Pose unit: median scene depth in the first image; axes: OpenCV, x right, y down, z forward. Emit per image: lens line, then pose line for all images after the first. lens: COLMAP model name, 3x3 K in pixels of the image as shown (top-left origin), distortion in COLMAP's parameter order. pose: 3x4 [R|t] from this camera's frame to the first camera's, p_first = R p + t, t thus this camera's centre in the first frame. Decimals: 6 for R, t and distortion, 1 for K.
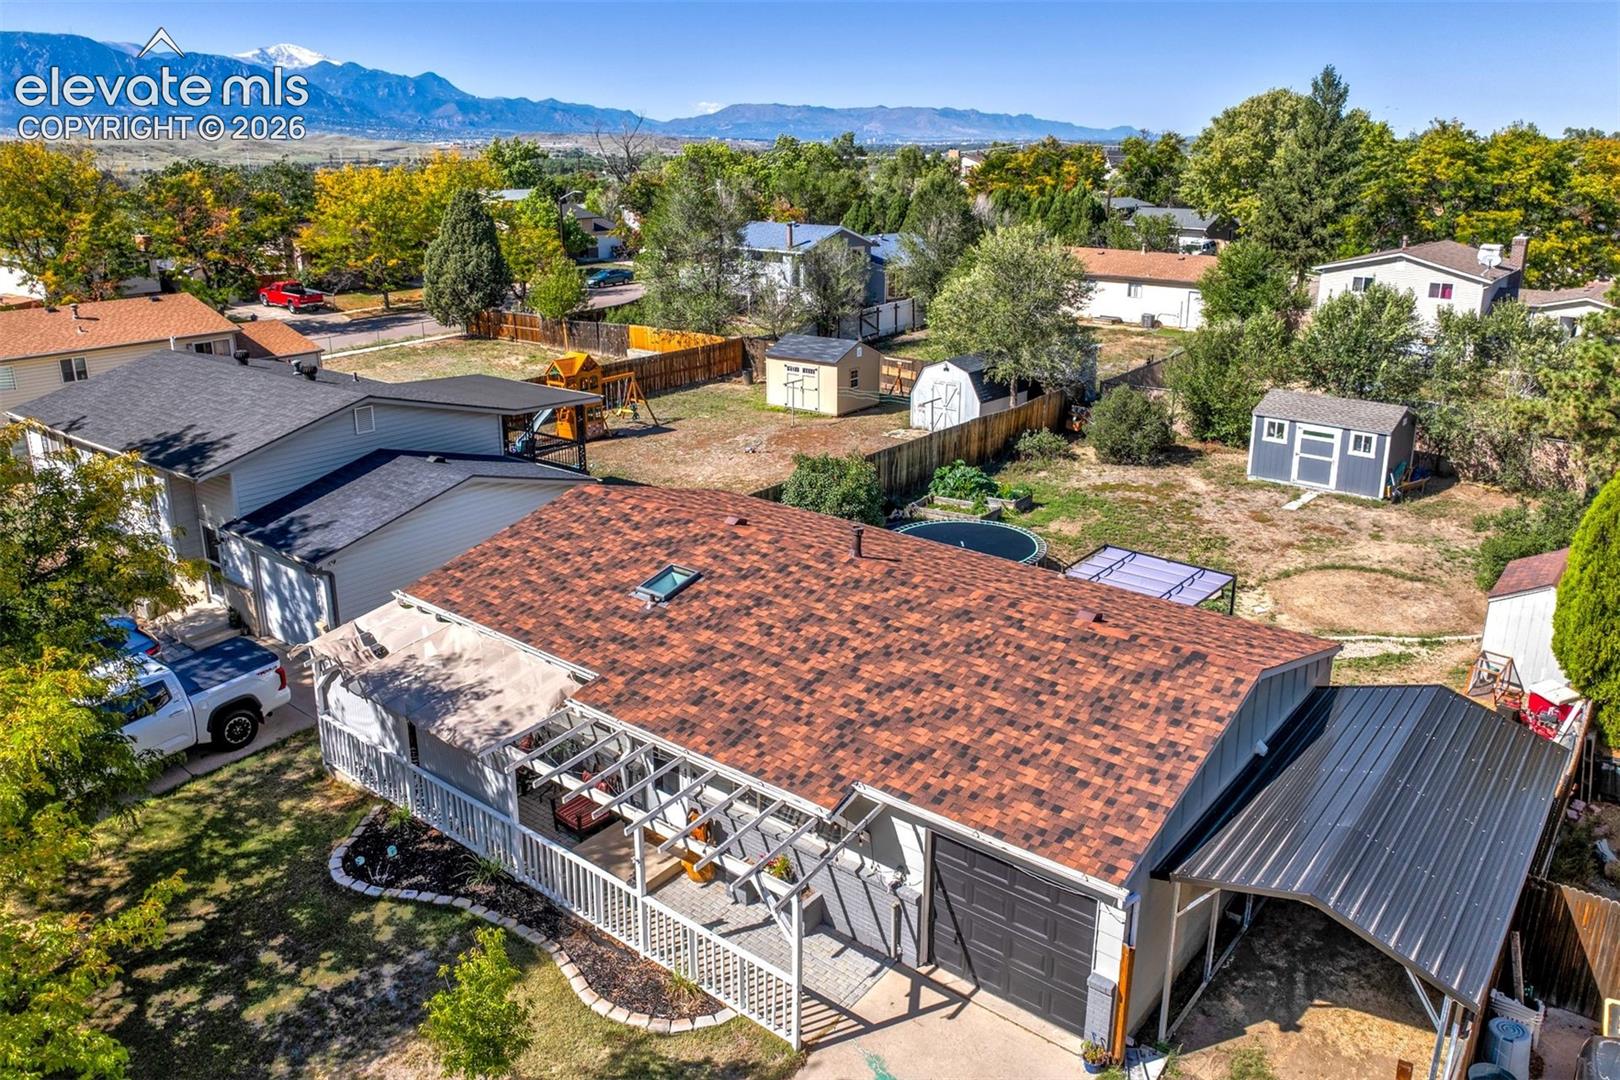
lens RADIAL K [[1176.6, 0, 809.6], [0, 1176.6, 479.5], [0, 0, 1]] dist [-0.006937, -0.031889]
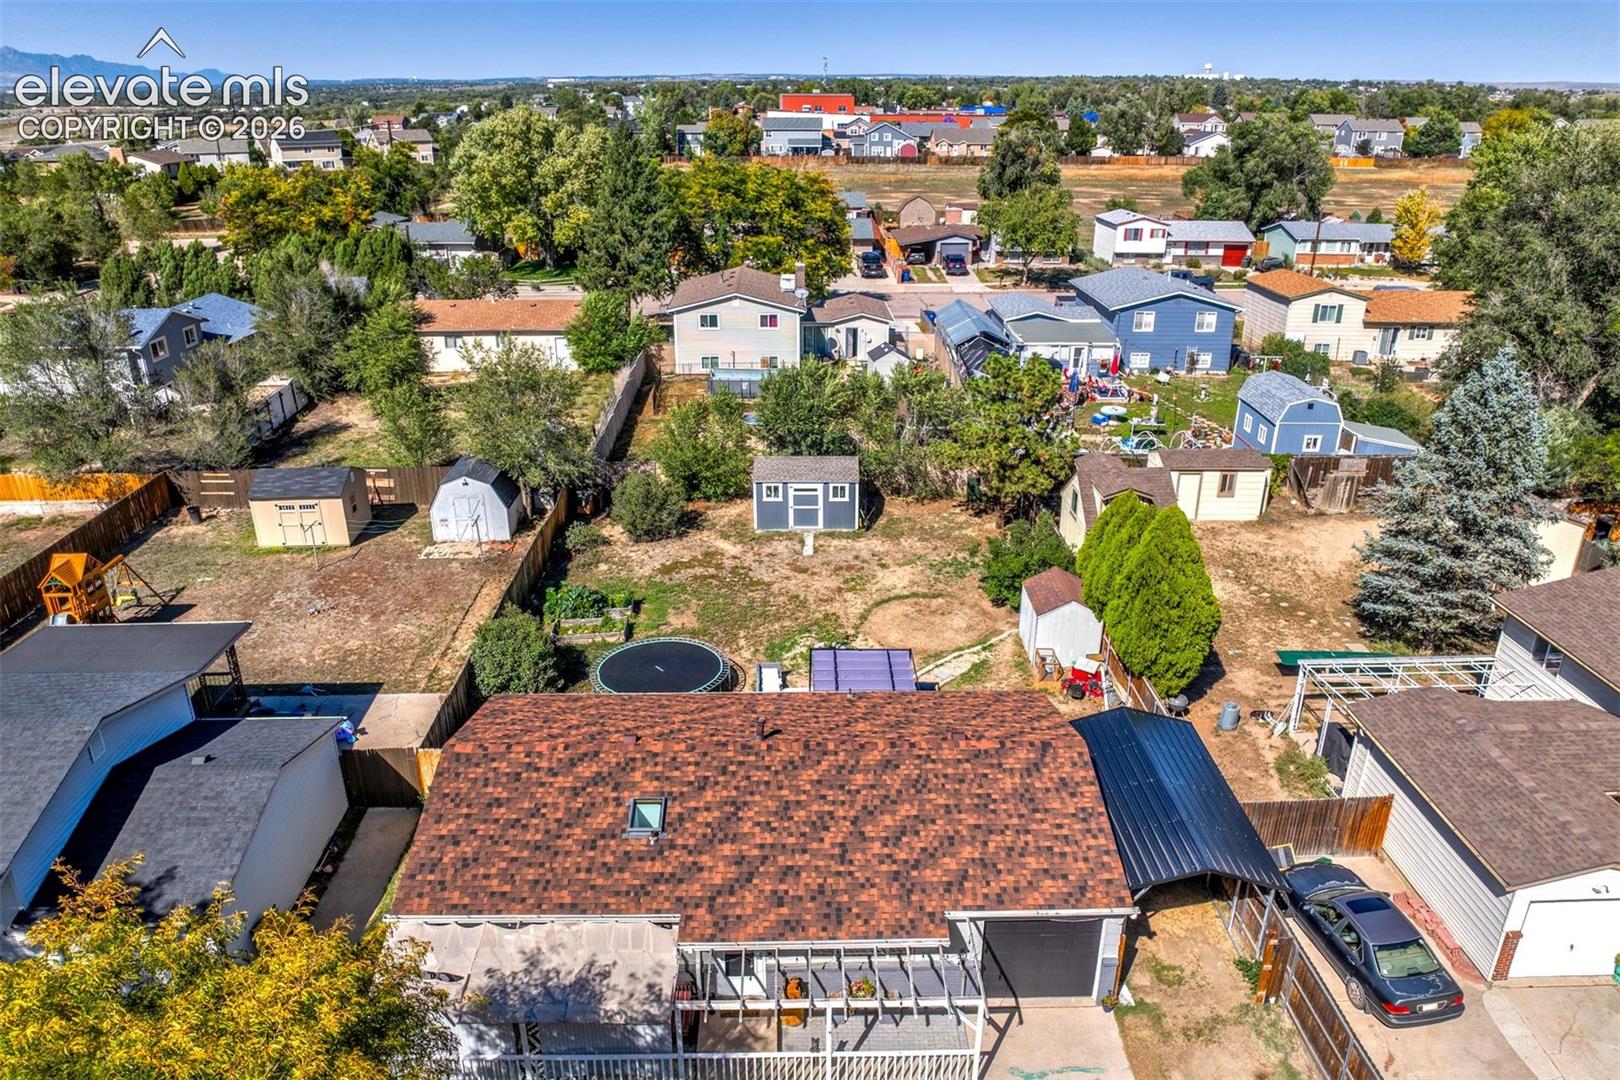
lens RADIAL K [[1151.5, 0, 807.9], [0, 1151.5, 595.8], [0, 0, 1]] dist [-0.008917, -0.033553]
pose [[0.765317, -0.265895, 0.586166, -0.391312], [0.179779, 0.962745, 0.201993, -0.210109], [-0.618037, -0.049208, 0.784607, -0.001953]]
